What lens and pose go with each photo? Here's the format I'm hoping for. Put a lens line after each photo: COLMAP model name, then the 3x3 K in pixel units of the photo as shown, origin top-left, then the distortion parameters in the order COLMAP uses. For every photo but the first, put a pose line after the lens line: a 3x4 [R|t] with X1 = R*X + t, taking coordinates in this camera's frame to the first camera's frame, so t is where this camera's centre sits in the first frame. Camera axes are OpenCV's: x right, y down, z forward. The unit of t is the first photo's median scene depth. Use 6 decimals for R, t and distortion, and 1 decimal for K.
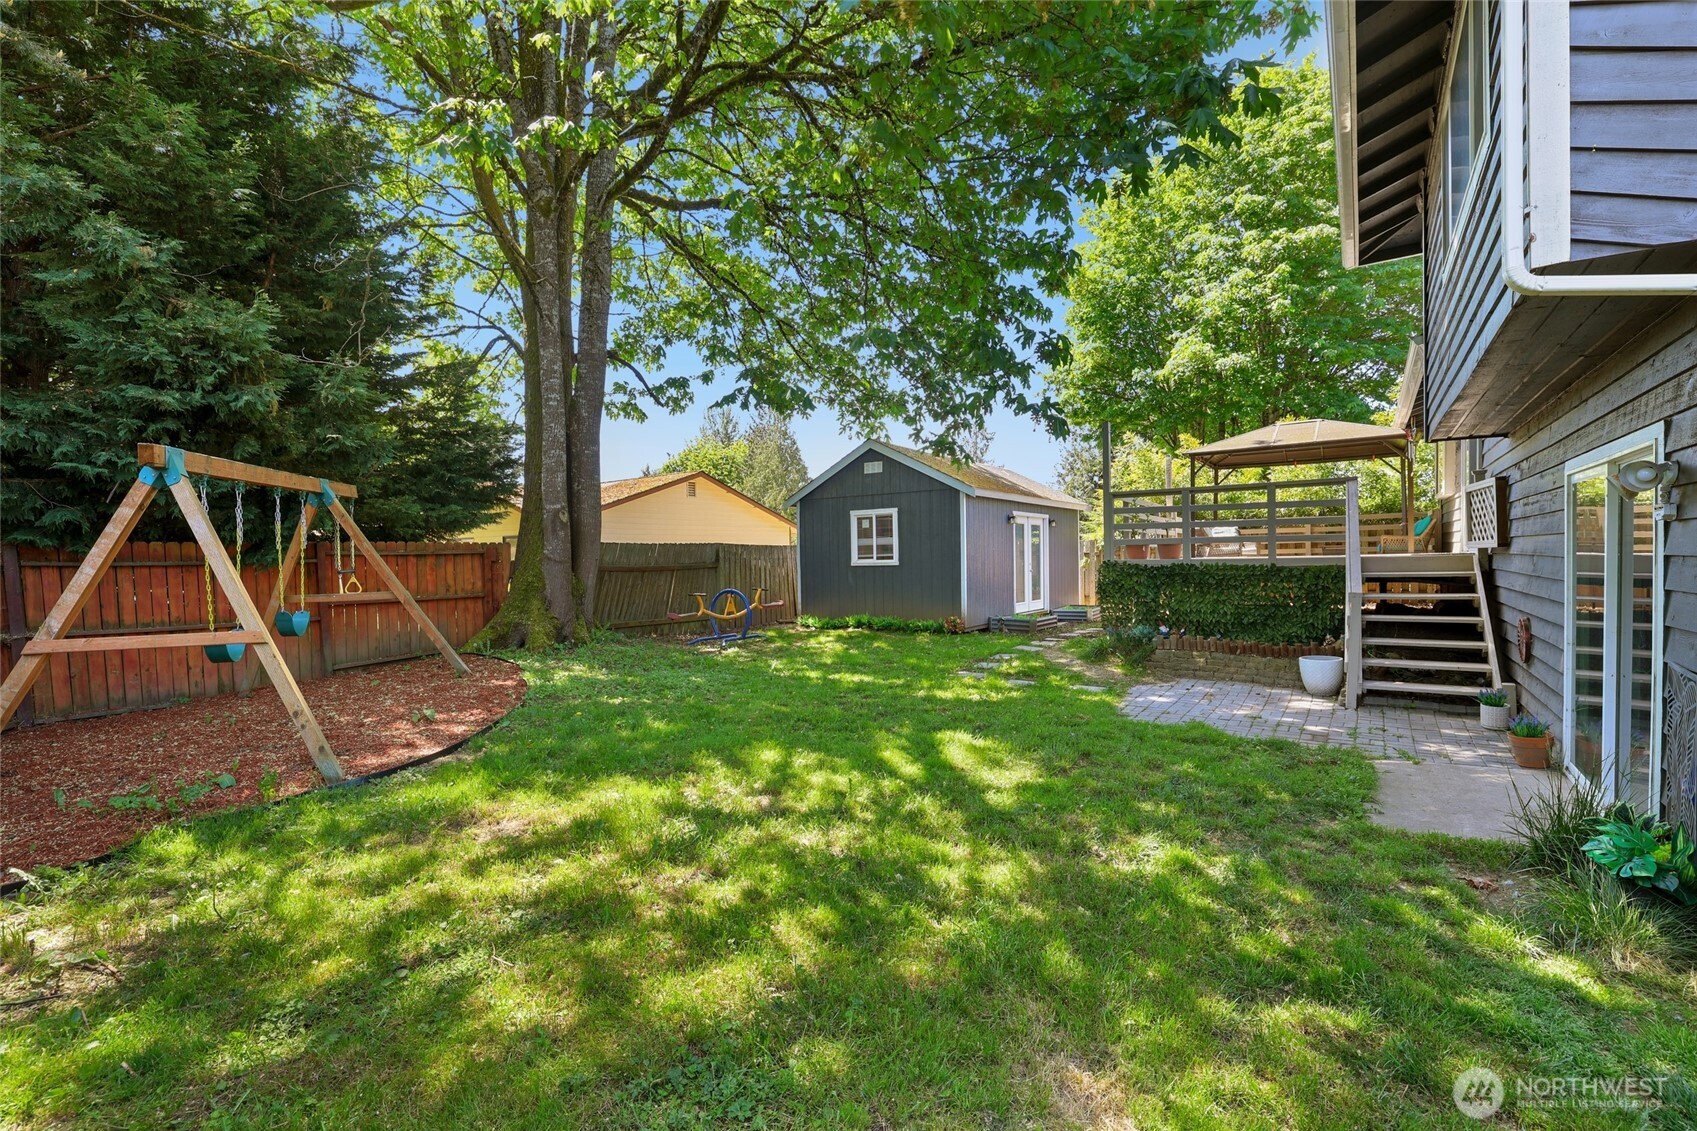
lens RADIAL K [[758.3, 0, 848.5], [0, 758.3, 565.5], [0, 0, 1]] dist [-0.023803, 0.000120]
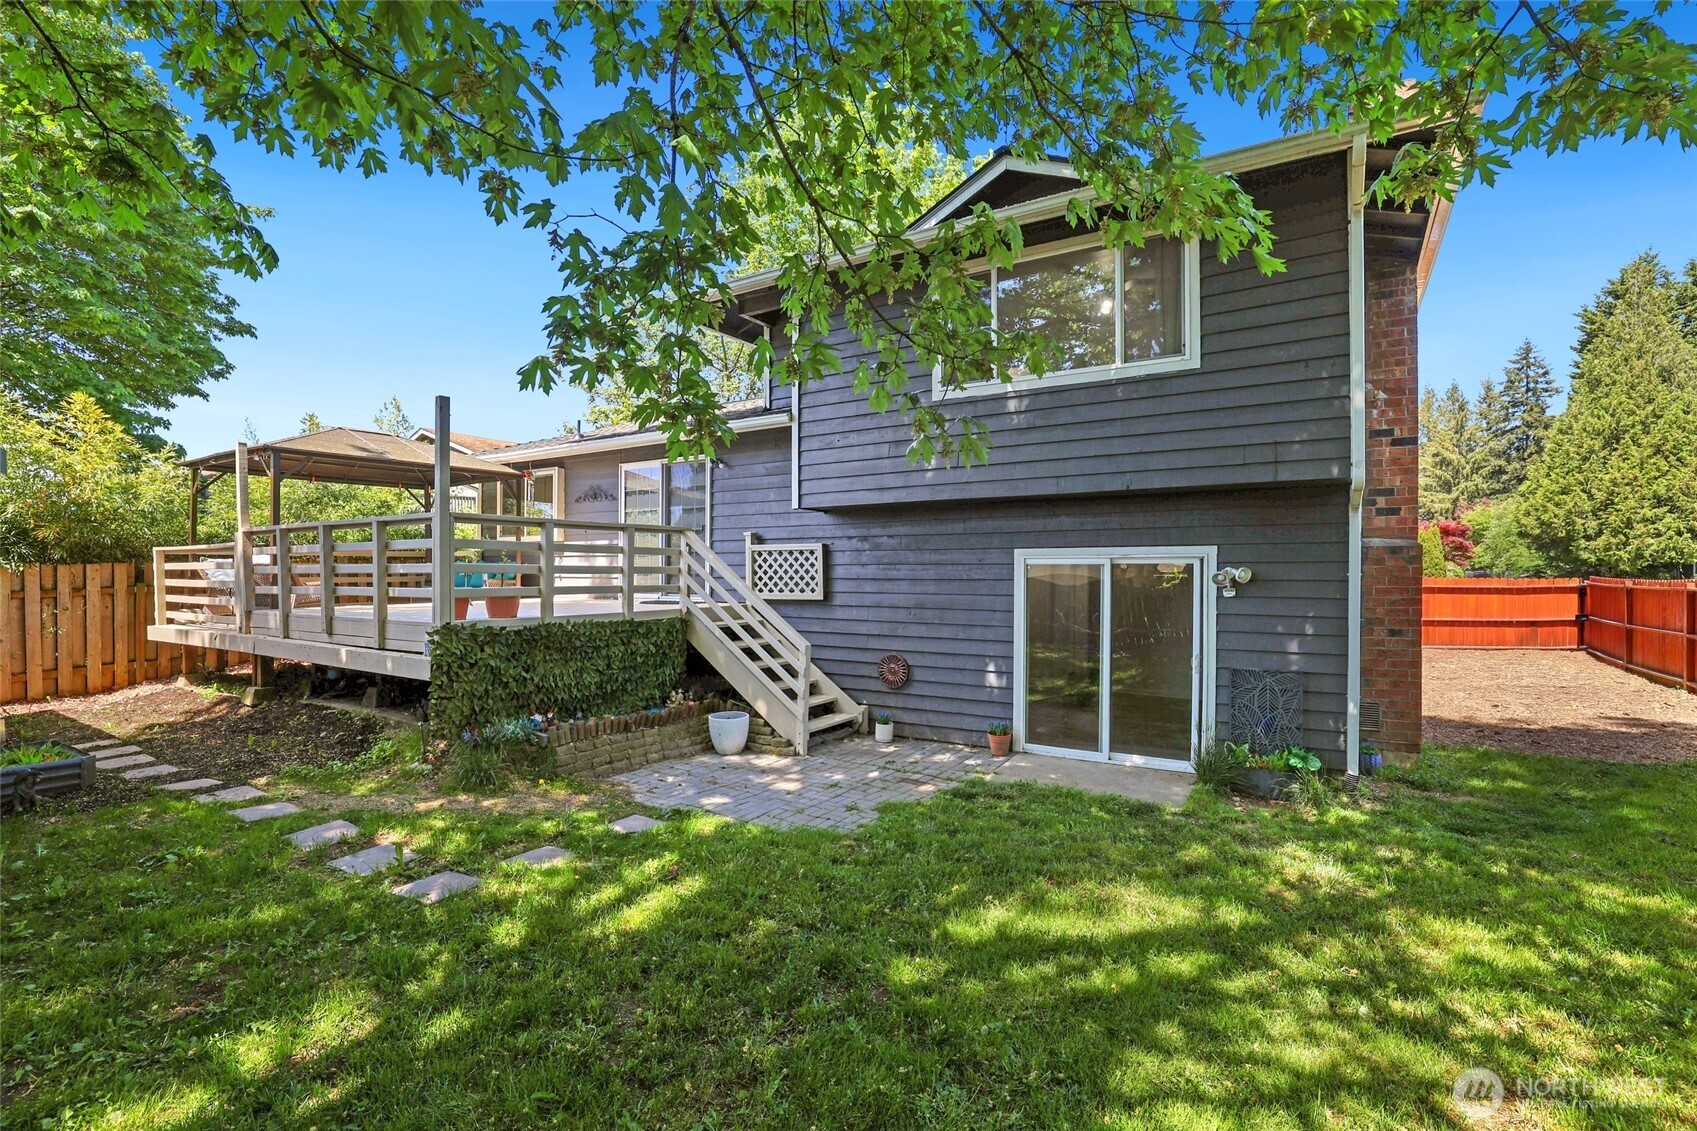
lens RADIAL K [[778.1, 0, 846.8], [0, 778.1, 587.6], [0, 0, 1]] dist [-0.000069, 0.000146]
pose [[-0.049483, -0.003176, 0.998770, -0.567966], [0.010543, 0.999938, 0.003702, -0.062913], [-0.998719, 0.010713, -0.049446, 1.282406]]
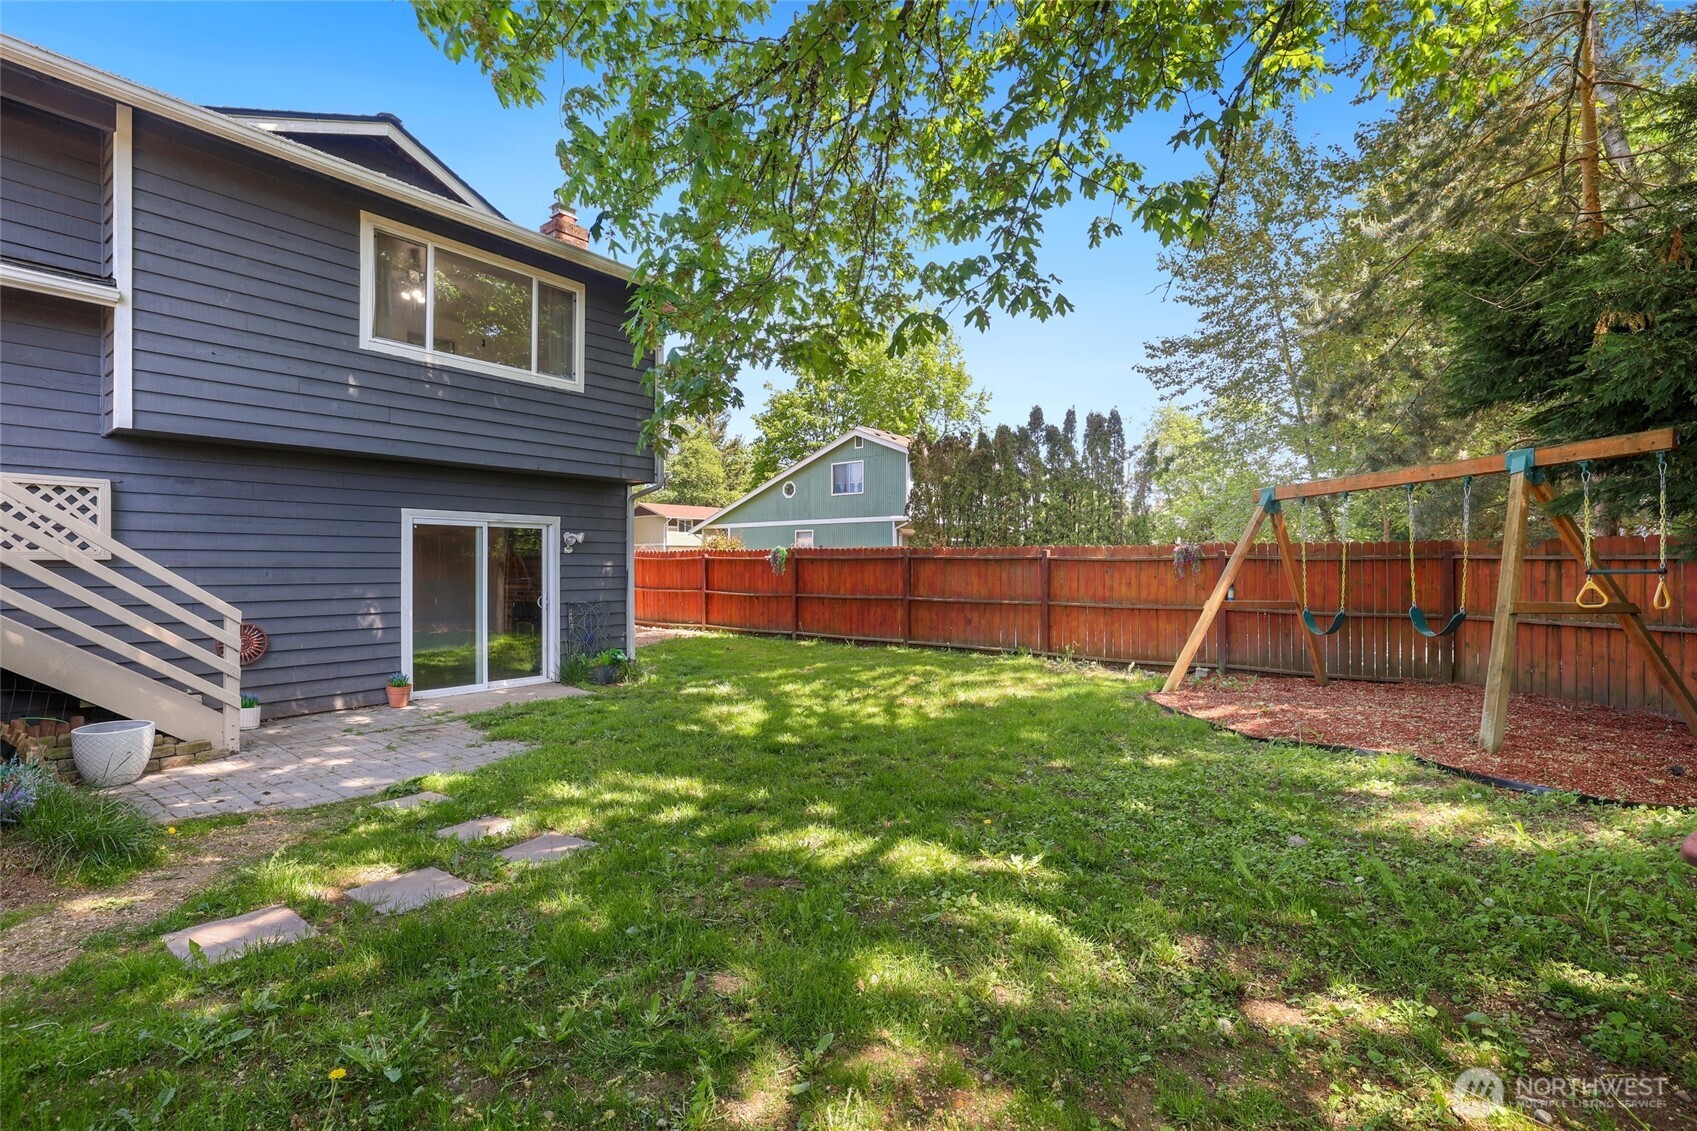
lens RADIAL K [[793.4, 0, 848.5], [0, 793.4, 565.5], [0, 0, 1]] dist [-0.002871, -0.000078]
pose [[-0.999608, 0.013646, 0.024431, -0.041381], [0.013975, 0.999813, 0.013340, -0.022944], [-0.024244, 0.013676, -0.999613, 2.410461]]
